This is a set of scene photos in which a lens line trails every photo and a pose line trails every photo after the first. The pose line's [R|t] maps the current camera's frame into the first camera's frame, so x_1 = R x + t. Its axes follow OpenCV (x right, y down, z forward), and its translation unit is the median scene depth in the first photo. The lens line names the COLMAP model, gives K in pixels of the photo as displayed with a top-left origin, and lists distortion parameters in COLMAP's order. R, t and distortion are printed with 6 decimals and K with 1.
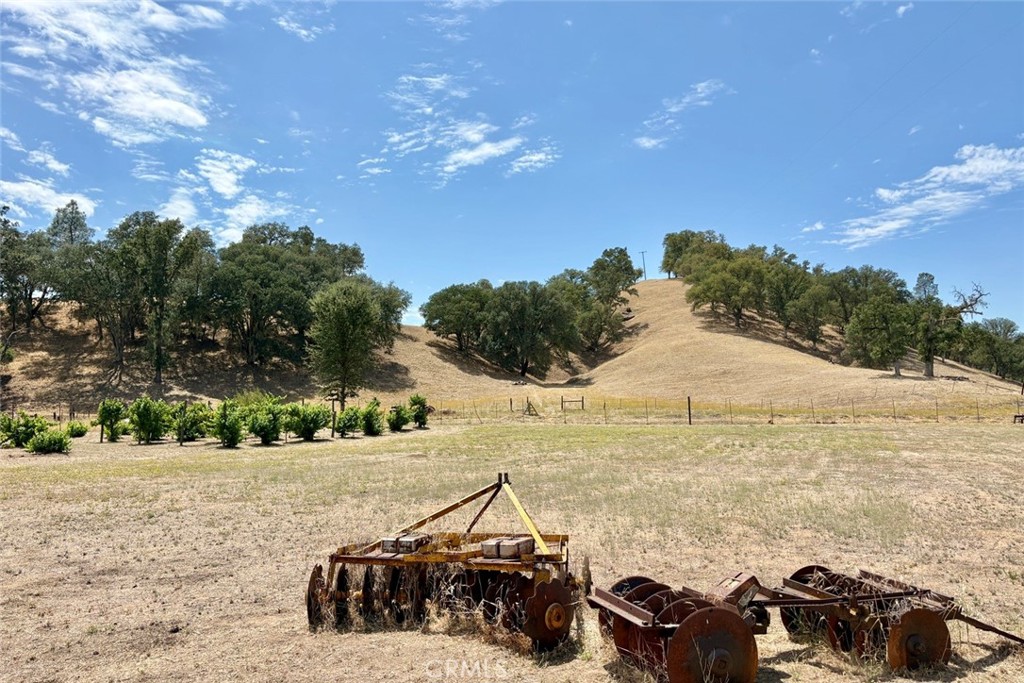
lens RADIAL K [[746.4, 0, 512.0], [0, 746.4, 341.5], [0, 0, 1]] dist [-0.008737, -0.003941]
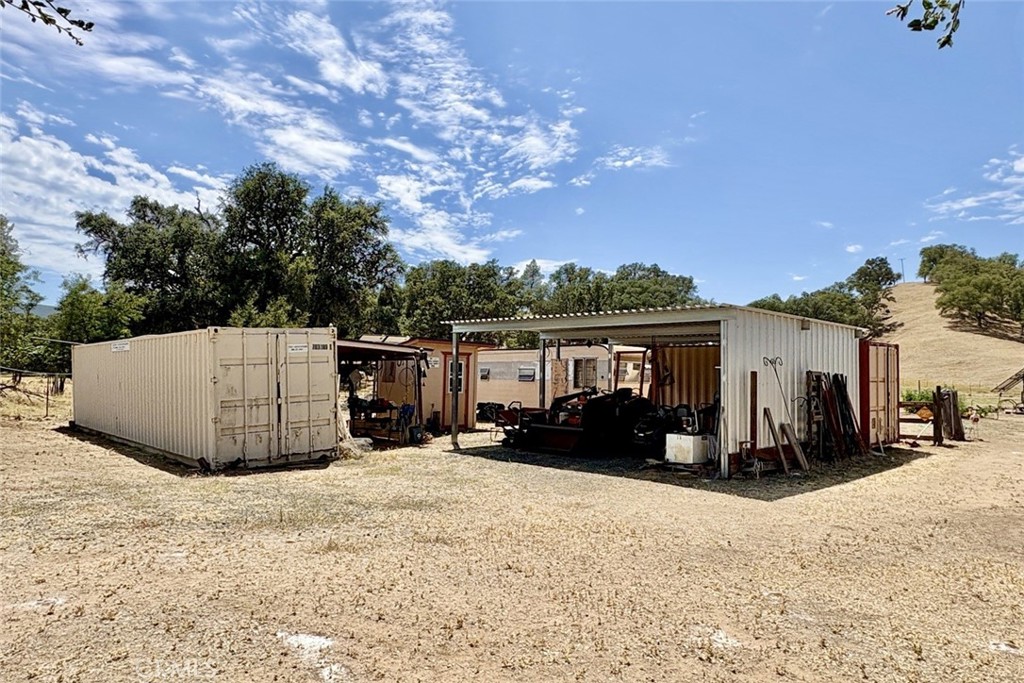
lens RADIAL K [[666.4, 0, 512.0], [0, 666.4, 341.5], [0, 0, 1]] dist [-0.003951, -0.004075]
pose [[0.934905, 0.005874, -0.354849, -0.057099], [0.006332, 0.999428, 0.033226, -0.037996], [0.354841, -0.033310, 0.934333, -0.410119]]
